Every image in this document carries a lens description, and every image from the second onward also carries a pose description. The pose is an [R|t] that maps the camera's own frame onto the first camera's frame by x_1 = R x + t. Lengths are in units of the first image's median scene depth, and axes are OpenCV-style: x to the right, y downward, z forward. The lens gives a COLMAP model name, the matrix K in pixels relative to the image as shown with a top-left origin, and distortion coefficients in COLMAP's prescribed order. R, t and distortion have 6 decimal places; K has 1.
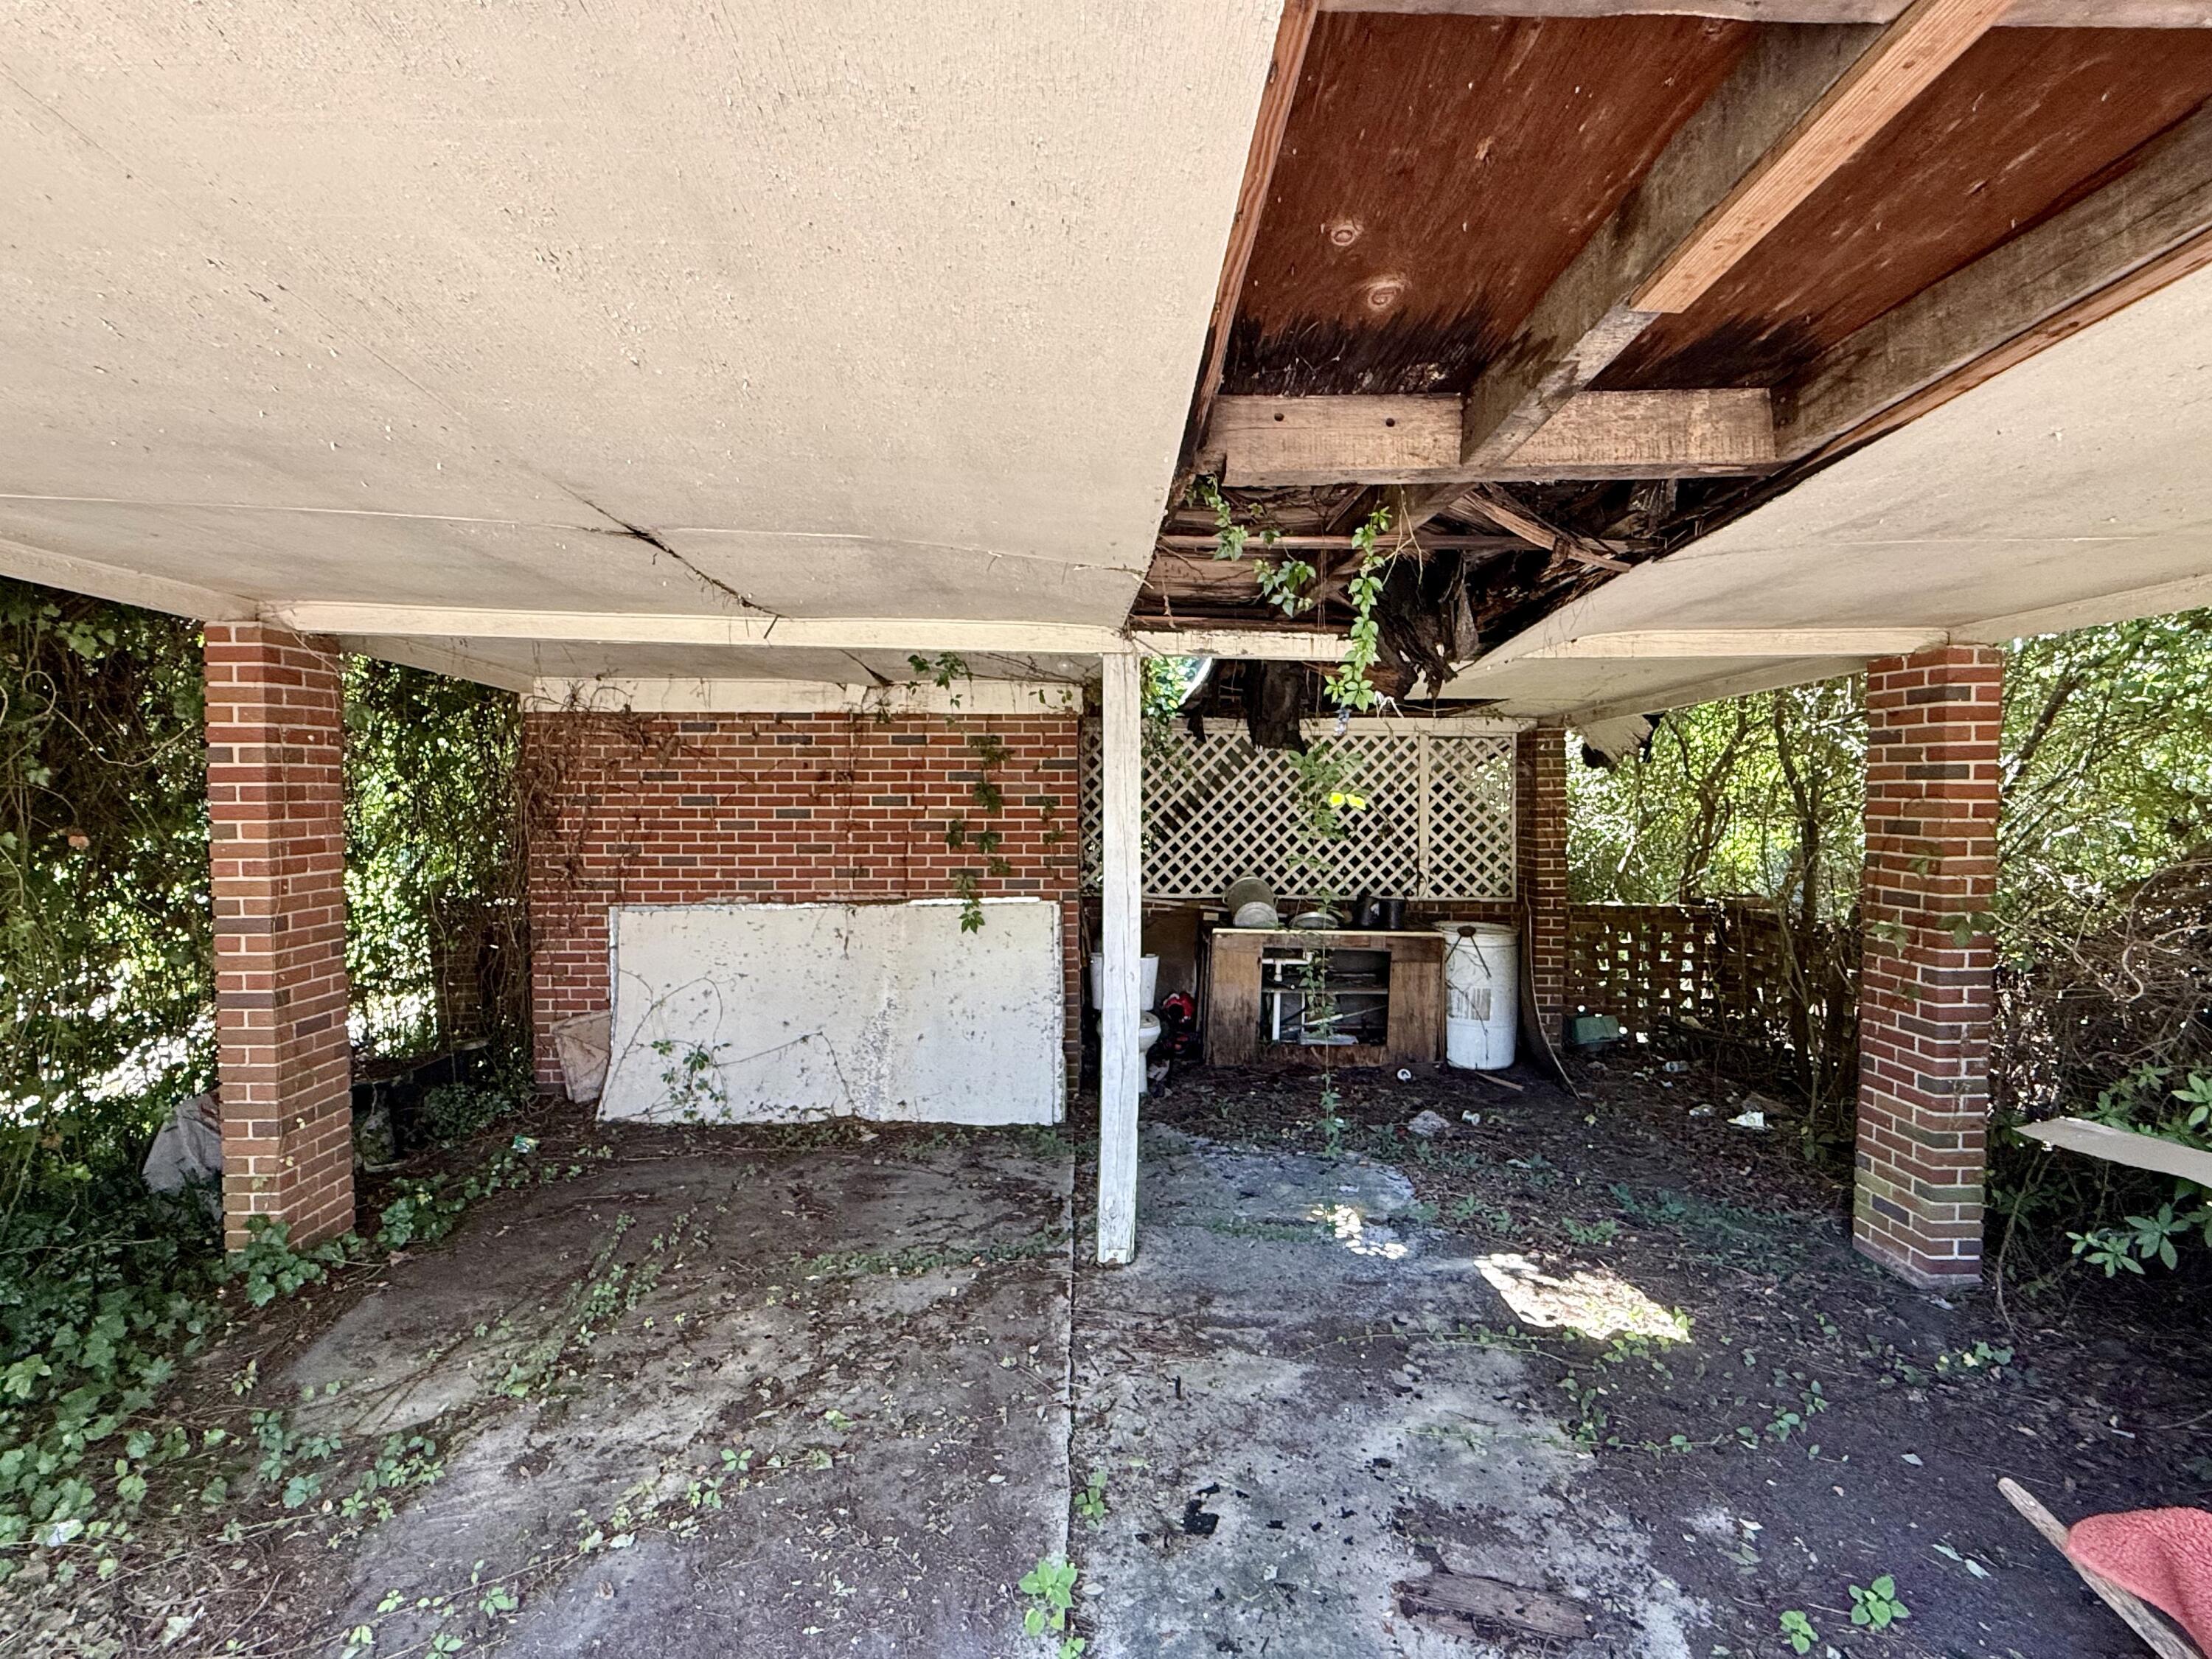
lens RADIAL K [[1096.9, 0, 1106.0], [0, 1096.9, 829.5], [0, 0, 1]] dist [0.000589, 0.000047]
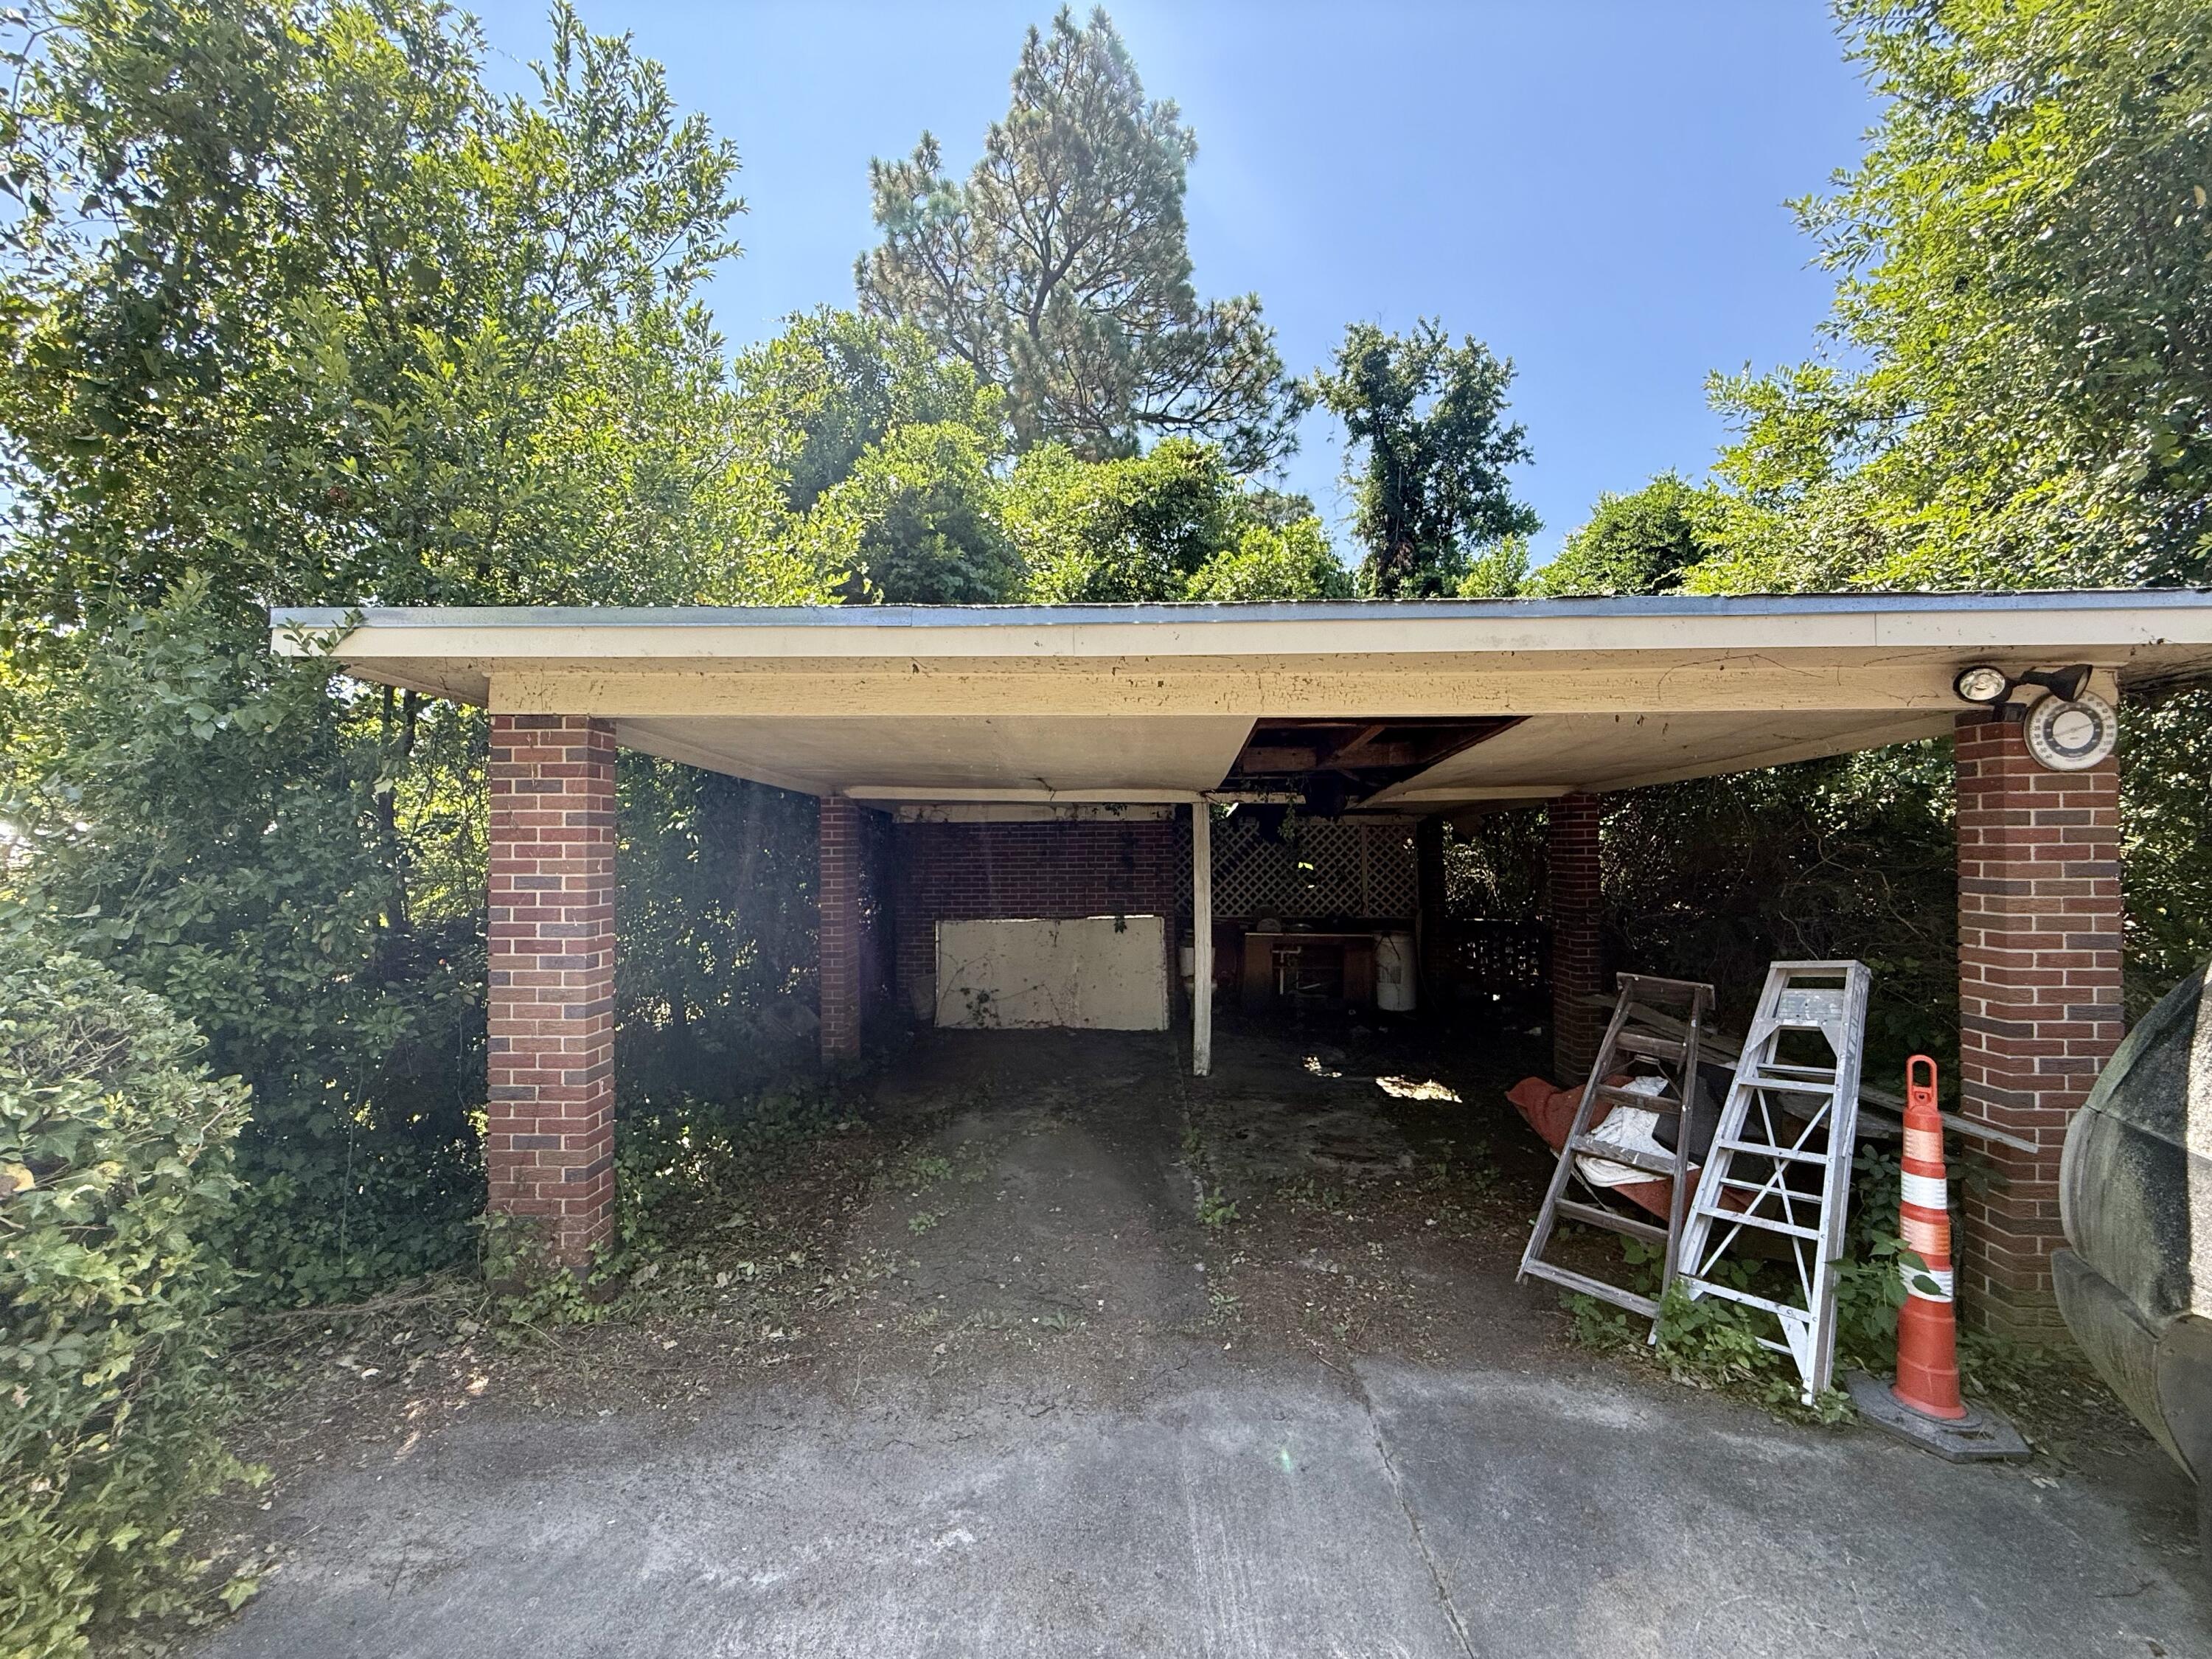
lens RADIAL K [[905.0, 0, 1094.4], [0, 905.0, 838.7], [0, 0, 1]] dist [0.000574, 0.000357]
pose [[0.997567, -0.010846, -0.068868, -0.055771], [0.007909, 0.999053, -0.042780, -0.005171], [0.069266, 0.042131, 0.996708, -0.621827]]
